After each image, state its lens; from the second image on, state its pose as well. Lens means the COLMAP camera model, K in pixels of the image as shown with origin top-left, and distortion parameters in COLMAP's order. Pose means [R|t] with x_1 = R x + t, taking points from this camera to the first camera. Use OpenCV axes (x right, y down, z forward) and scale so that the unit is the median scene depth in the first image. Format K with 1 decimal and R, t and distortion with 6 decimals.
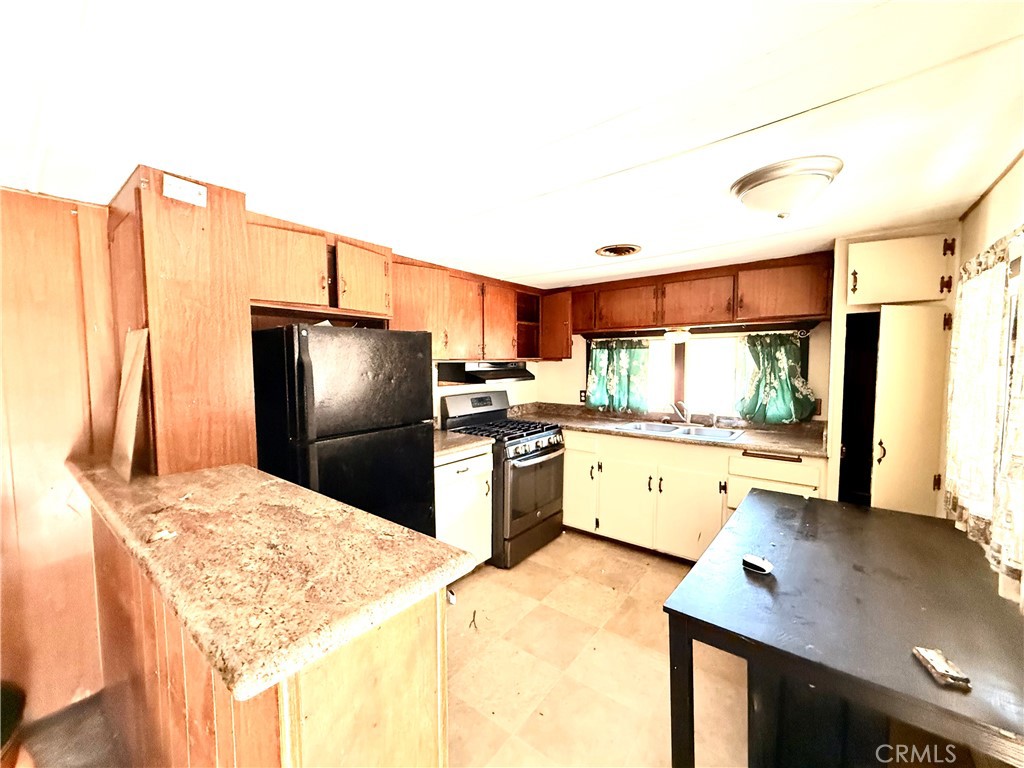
lens RADIAL K [[409.1, 0, 510.4], [0, 409.1, 382.1], [0, 0, 1]] dist [-0.002956, -0.000203]
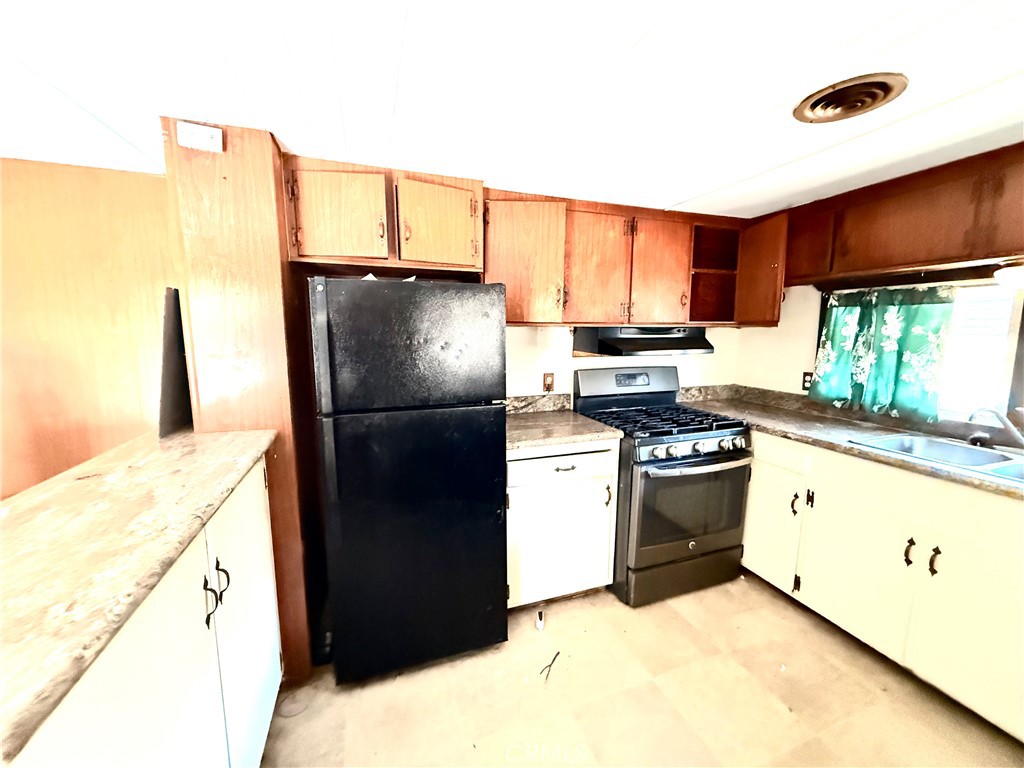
lens RADIAL K [[409.1, 0, 507.9], [0, 409.1, 383.0], [0, 0, 1]] dist [-0.002956, -0.000203]
pose [[0.842676, 0.075997, -0.533030, 0.163406], [-0.033187, 0.995437, 0.089458, -0.006635], [0.537397, -0.057695, 0.841354, 0.268402]]
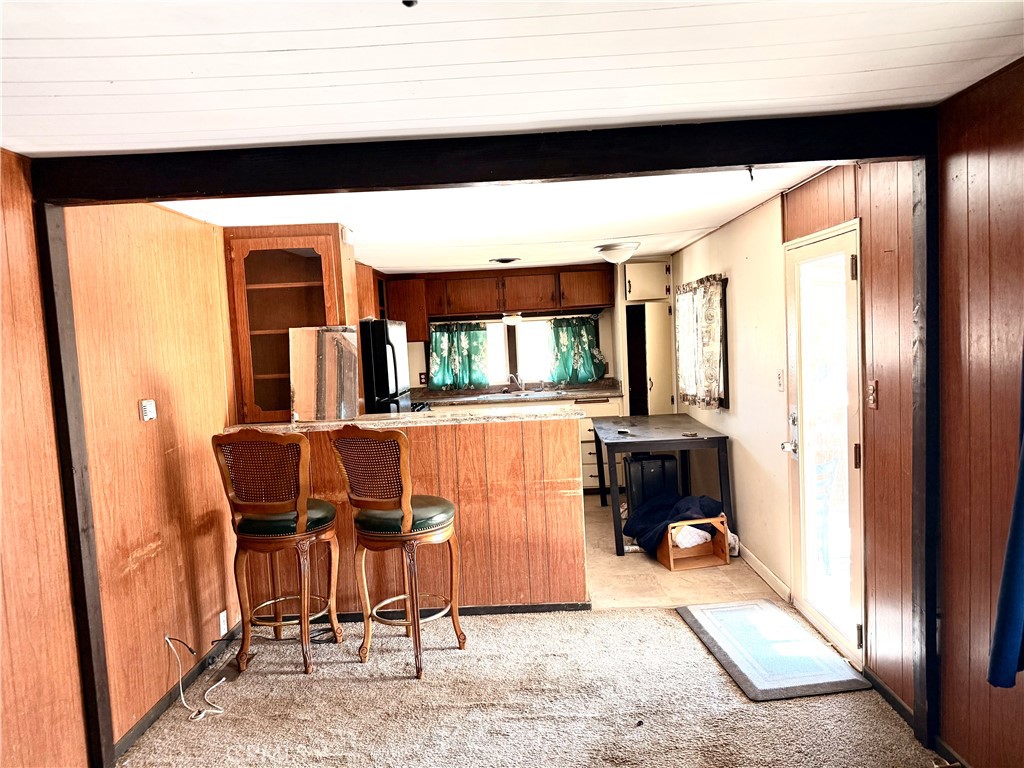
lens RADIAL K [[703.4, 0, 513.0], [0, 703.4, 386.6], [0, 0, 1]] dist [0.008796, 0.000247]
pose [[0.789013, -0.069689, 0.610411, -0.965694], [0.076177, 0.996976, 0.015356, 0.060169], [-0.609636, 0.034383, 0.791936, -0.713067]]
